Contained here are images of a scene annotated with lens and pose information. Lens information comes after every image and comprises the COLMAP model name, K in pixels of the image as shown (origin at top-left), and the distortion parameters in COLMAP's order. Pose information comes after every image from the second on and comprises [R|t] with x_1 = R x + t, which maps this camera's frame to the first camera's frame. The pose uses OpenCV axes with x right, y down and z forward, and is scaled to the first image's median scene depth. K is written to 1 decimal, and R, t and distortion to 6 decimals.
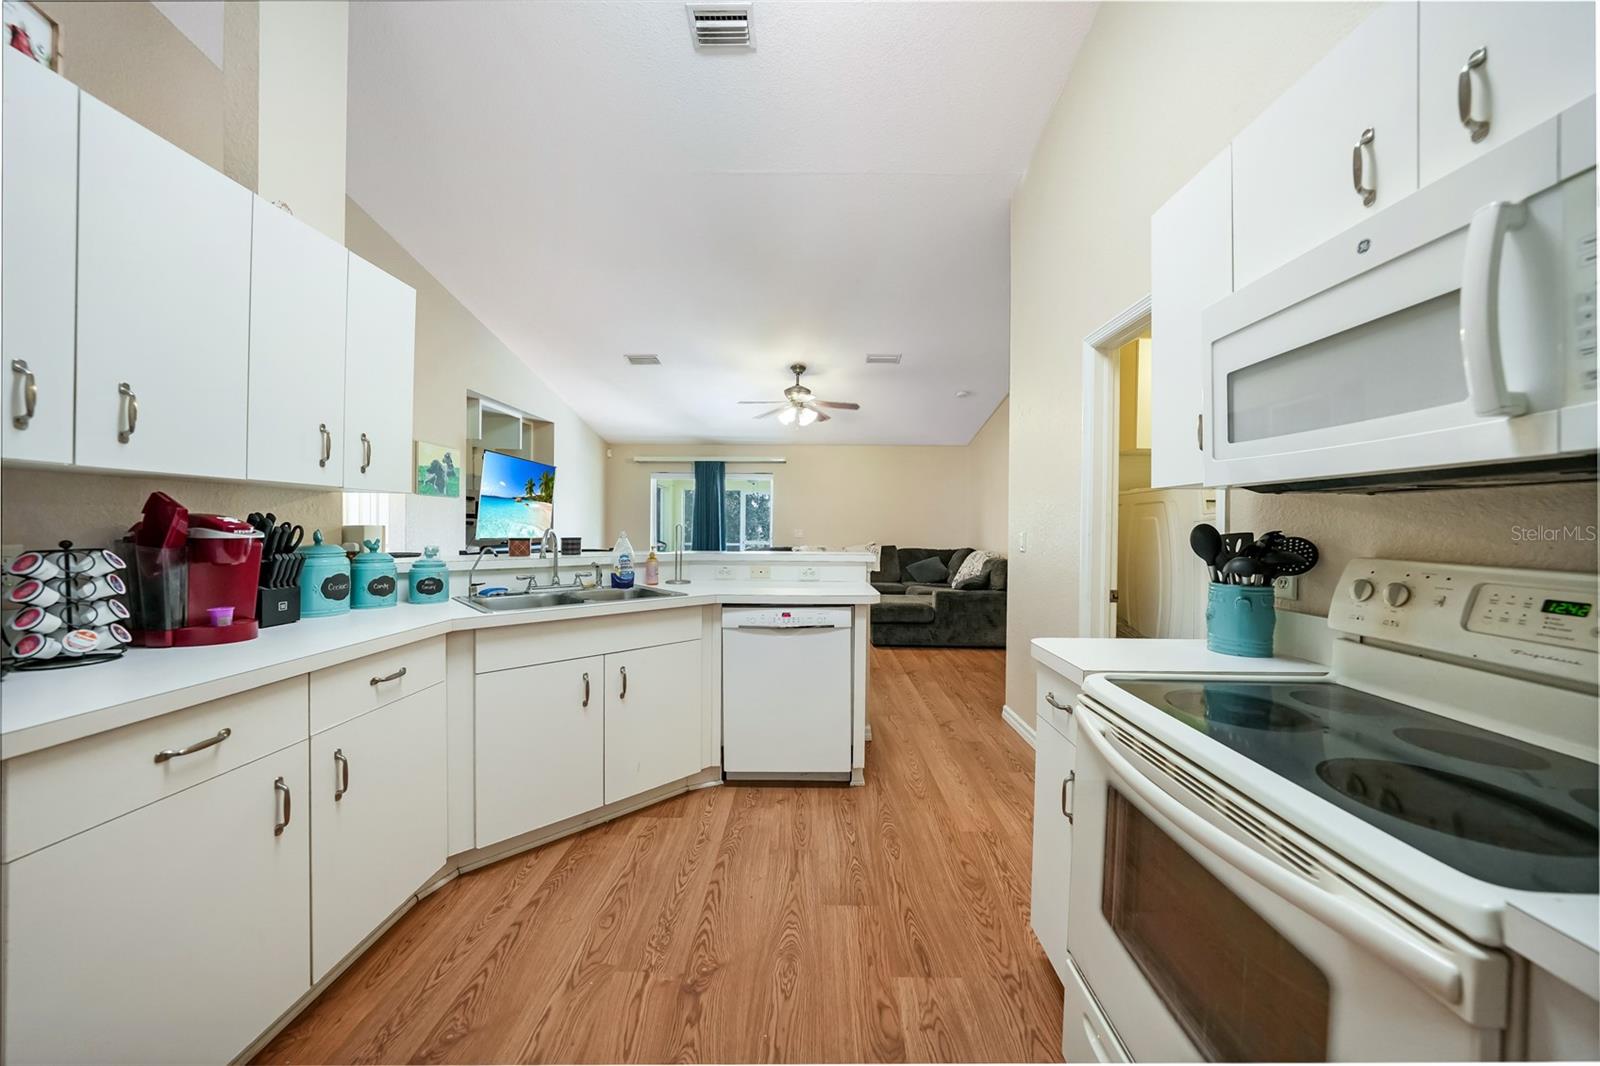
lens RADIAL K [[561.0, 0, 803.9], [0, 561.0, 529.1], [0, 0, 1]] dist [-0.010008, 0.000208]
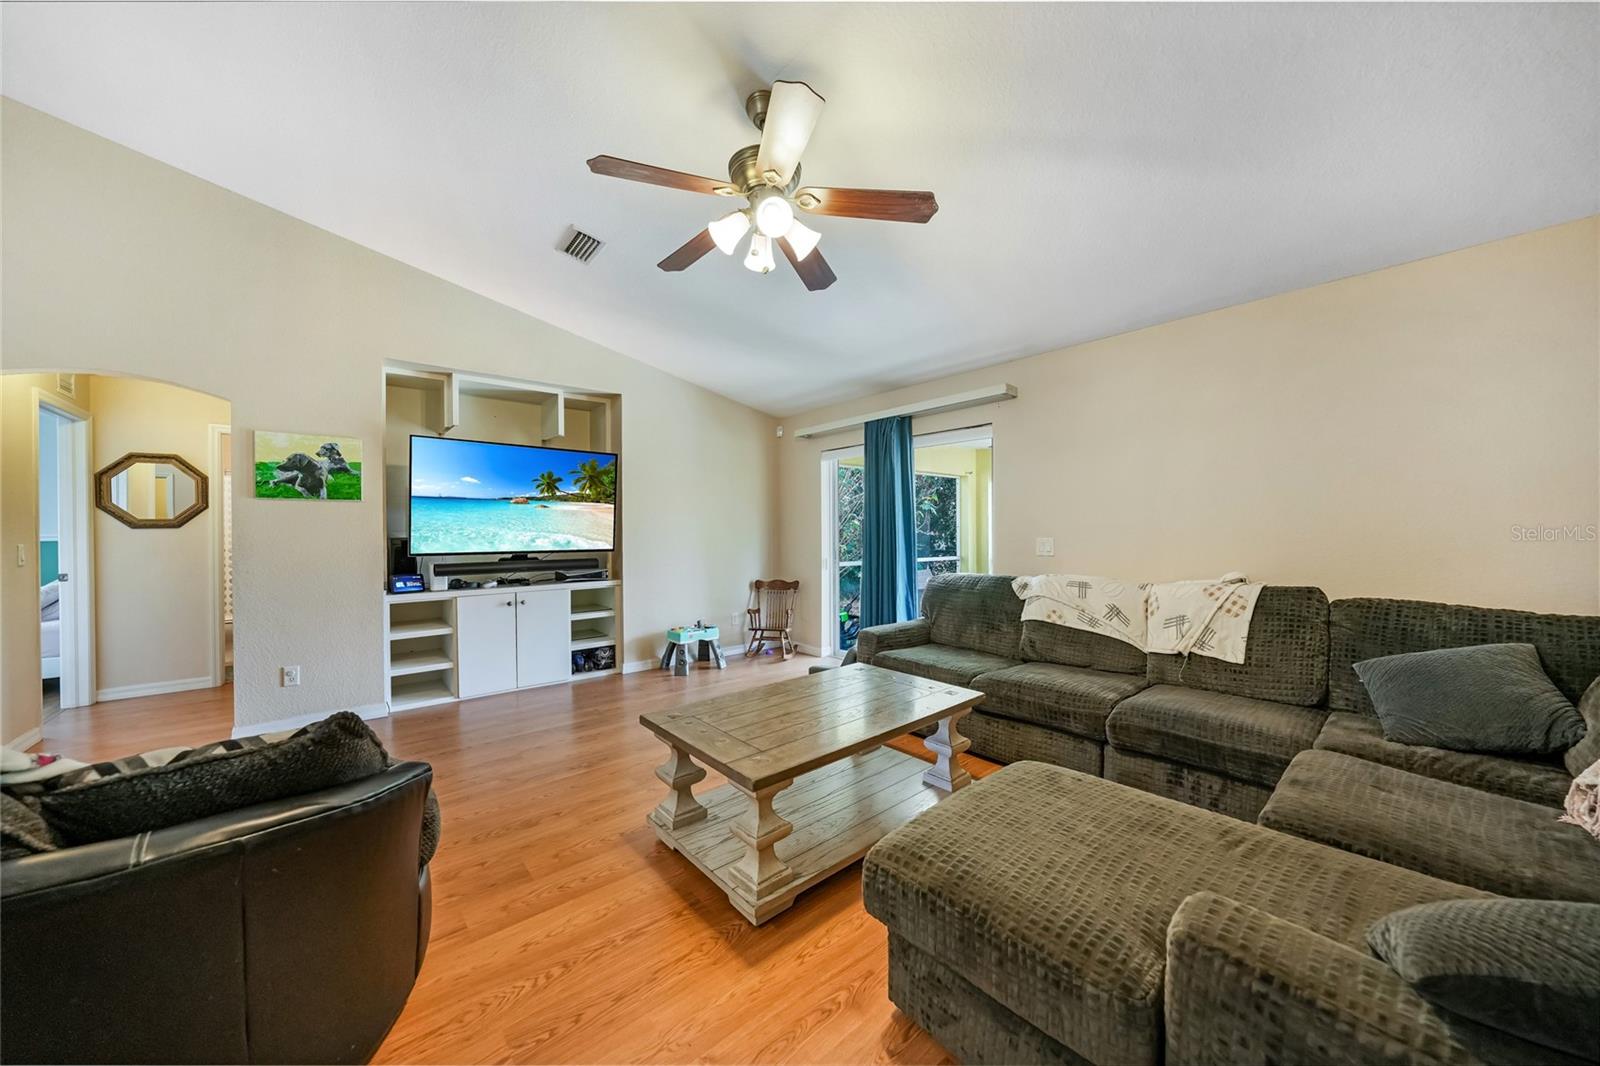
lens RADIAL K [[561.0, 0, 809.5], [0, 561.0, 532.7], [0, 0, 1]] dist [-0.010008, 0.000208]
pose [[0.648864, -0.004558, -0.760890, 0.304089], [0.005294, 0.999985, -0.001476, -0.006234], [0.760886, -0.003070, 0.648879, 0.800237]]
